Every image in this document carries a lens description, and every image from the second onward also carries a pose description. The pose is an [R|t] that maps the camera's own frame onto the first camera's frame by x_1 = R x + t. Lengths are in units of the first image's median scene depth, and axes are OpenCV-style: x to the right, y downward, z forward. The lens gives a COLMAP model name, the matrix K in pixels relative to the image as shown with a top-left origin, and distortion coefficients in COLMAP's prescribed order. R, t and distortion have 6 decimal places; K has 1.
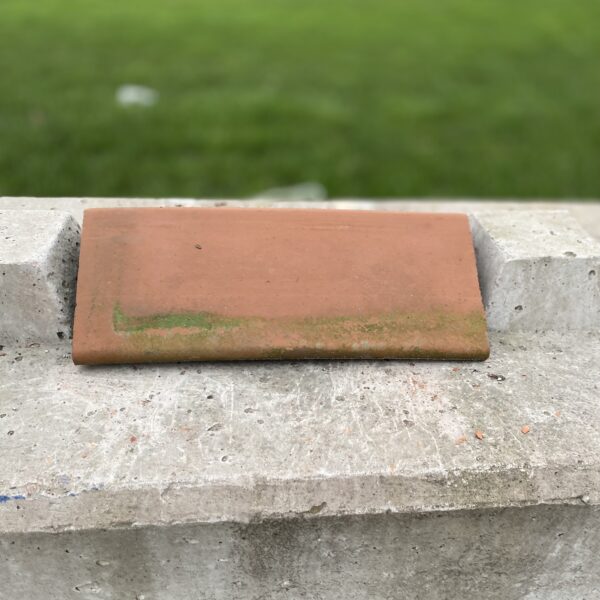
lens RADIAL K [[624.2, 0, 314.7], [0, 624.2, 304.1], [0, 0, 1]] dist [-0.001117, 0.000000]
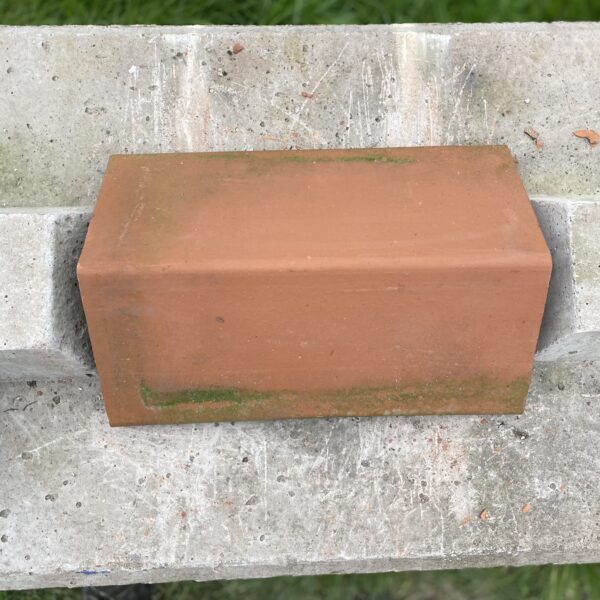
lens RADIAL K [[624.2, 0, 312.3], [0, 624.2, 305.4], [0, 0, 1]] dist [-0.001117, 0.000000]
pose [[0.997641, 0.065649, -0.020045, -0.048903], [-0.025731, 0.628419, 0.777449, -0.889542], [0.063636, -0.775099, 0.628627, 0.547736]]
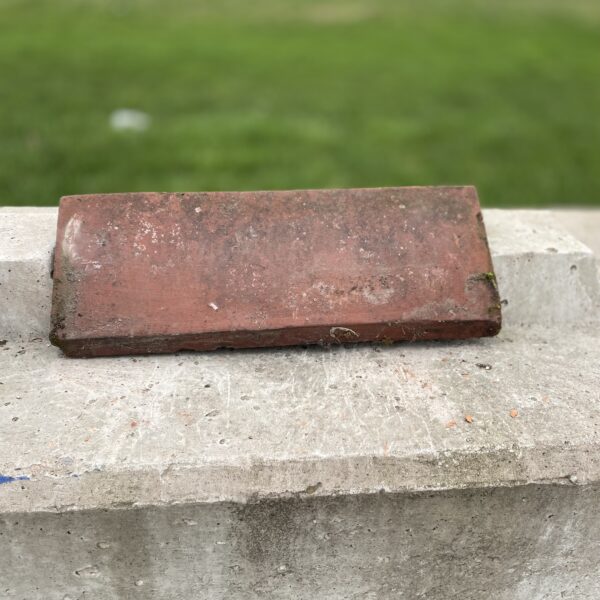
lens RADIAL K [[624.2, 0, 305.6], [0, 624.2, 287.1], [0, 0, 1]] dist [-0.001117, 0.000000]
pose [[0.999960, -0.008692, 0.002302, -0.006358], [0.008827, 0.997726, -0.066820, 0.057652], [-0.001716, 0.066838, 0.997762, -0.043026]]
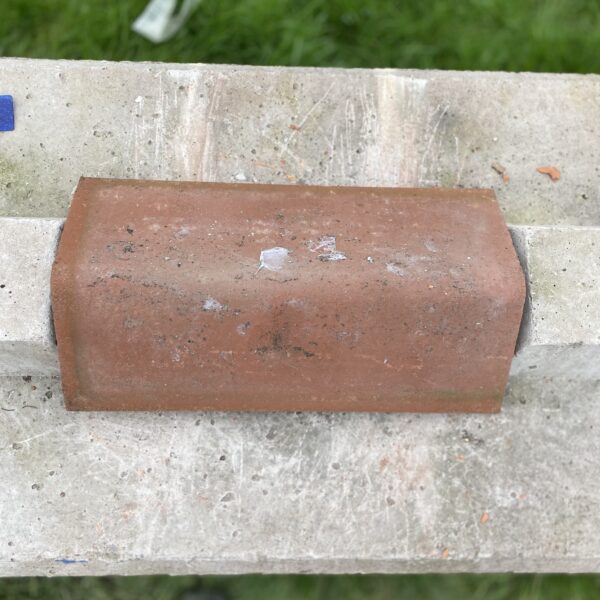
lens RADIAL K [[624.2, 0, 310.0], [0, 624.2, 300.9], [0, 0, 1]] dist [-0.001117, 0.000000]
pose [[0.994600, 0.099073, -0.030901, -0.001179], [-0.046729, 0.693390, 0.719046, -0.909520], [0.092664, -0.713719, 0.694276, 0.434973]]
